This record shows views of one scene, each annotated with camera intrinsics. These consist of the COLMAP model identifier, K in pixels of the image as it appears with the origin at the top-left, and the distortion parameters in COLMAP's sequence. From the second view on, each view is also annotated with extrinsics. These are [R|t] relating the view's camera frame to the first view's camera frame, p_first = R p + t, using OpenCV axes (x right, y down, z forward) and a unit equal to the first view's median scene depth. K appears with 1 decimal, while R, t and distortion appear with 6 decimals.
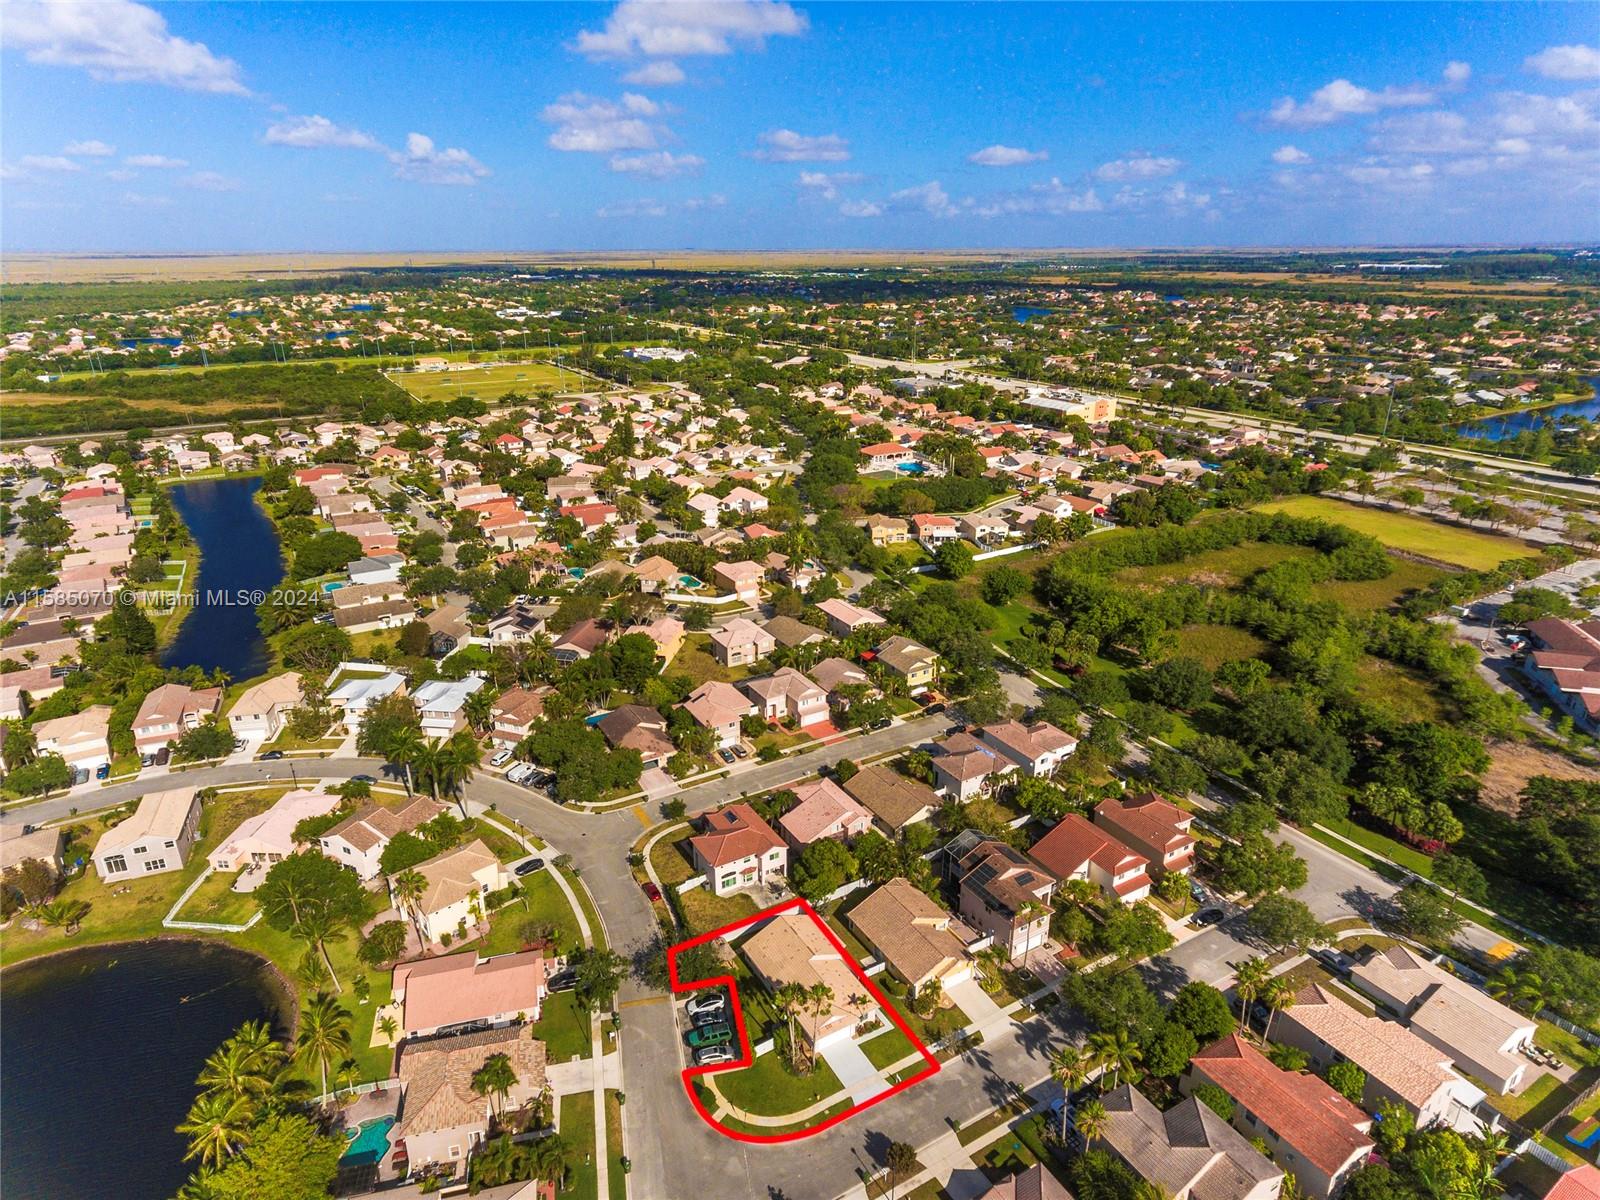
lens RADIAL K [[934.2, 0, 785.3], [0, 934.2, 597.5], [0, 0, 1]] dist [0.024150, -0.000570]
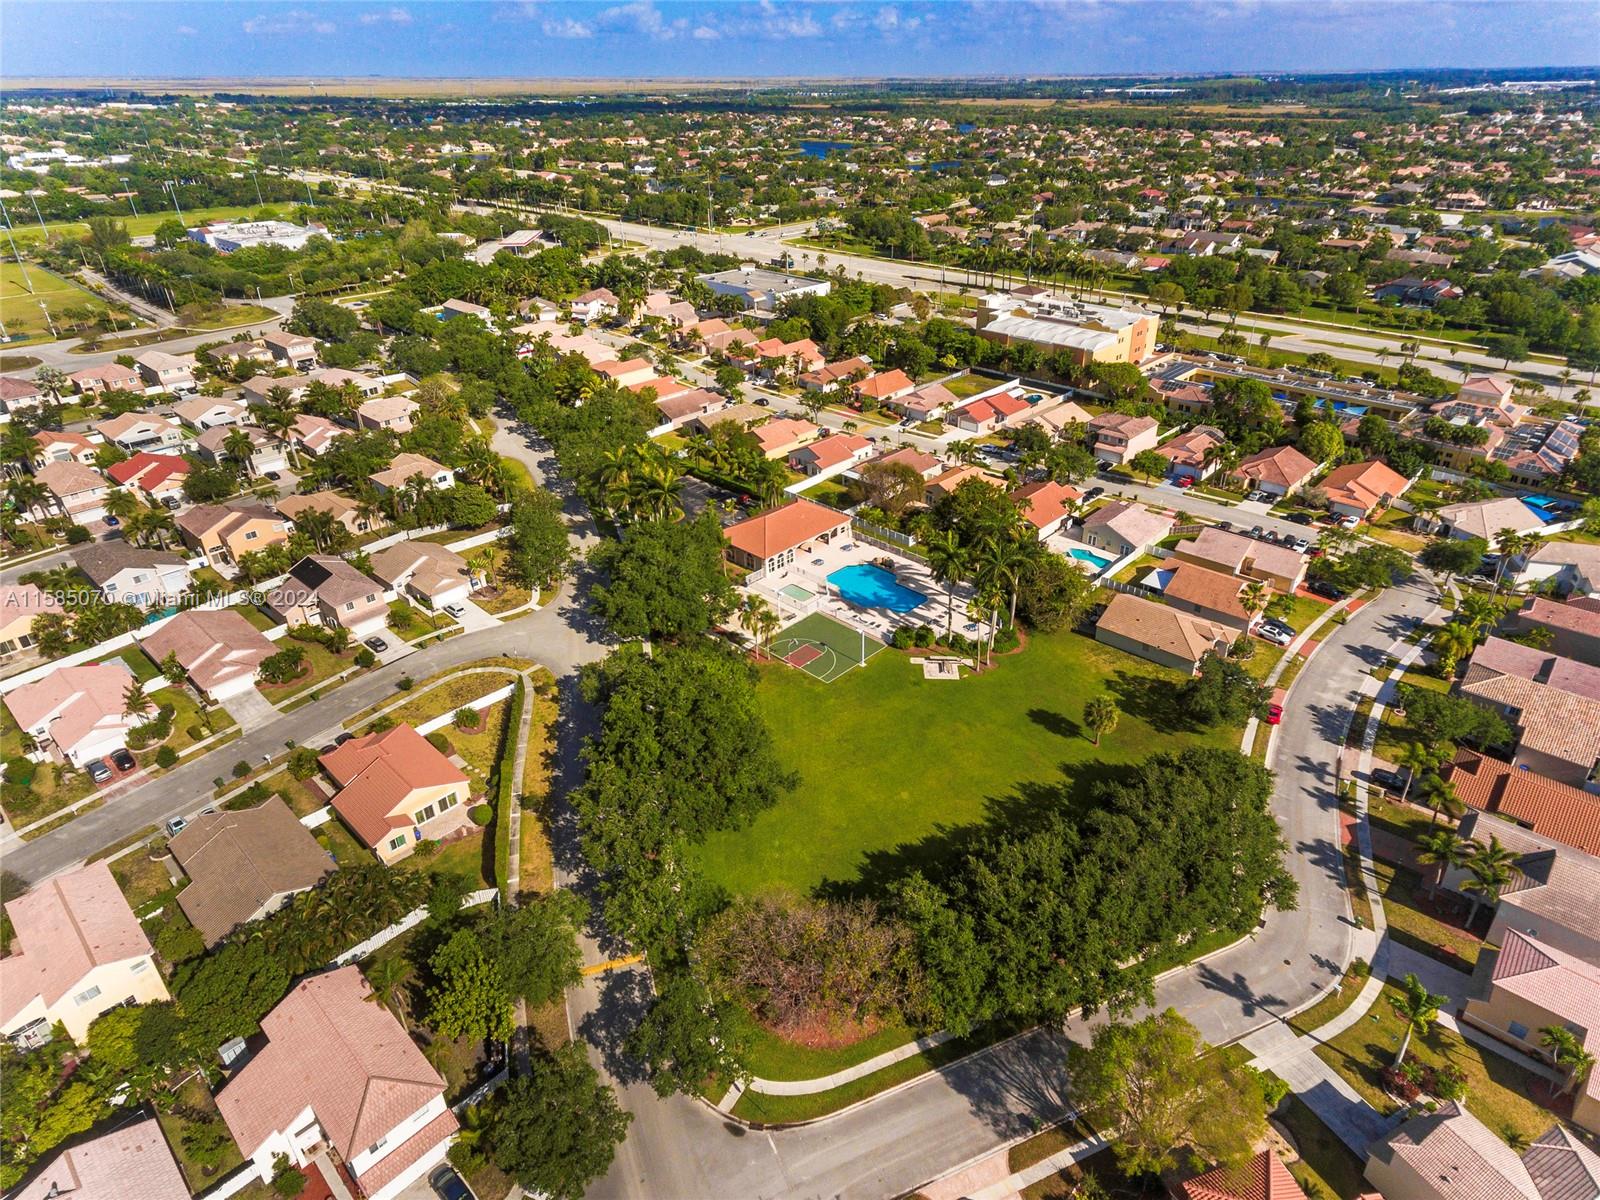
lens RADIAL K [[934.2, 0, 785.3], [0, 934.2, 597.5], [0, 0, 1]] dist [0.024150, -0.000570]
pose [[0.964938, -0.130623, 0.227666, 0.006869], [0.095575, 0.982686, 0.158727, -0.077858], [-0.244457, -0.131403, 0.960715, 0.258209]]
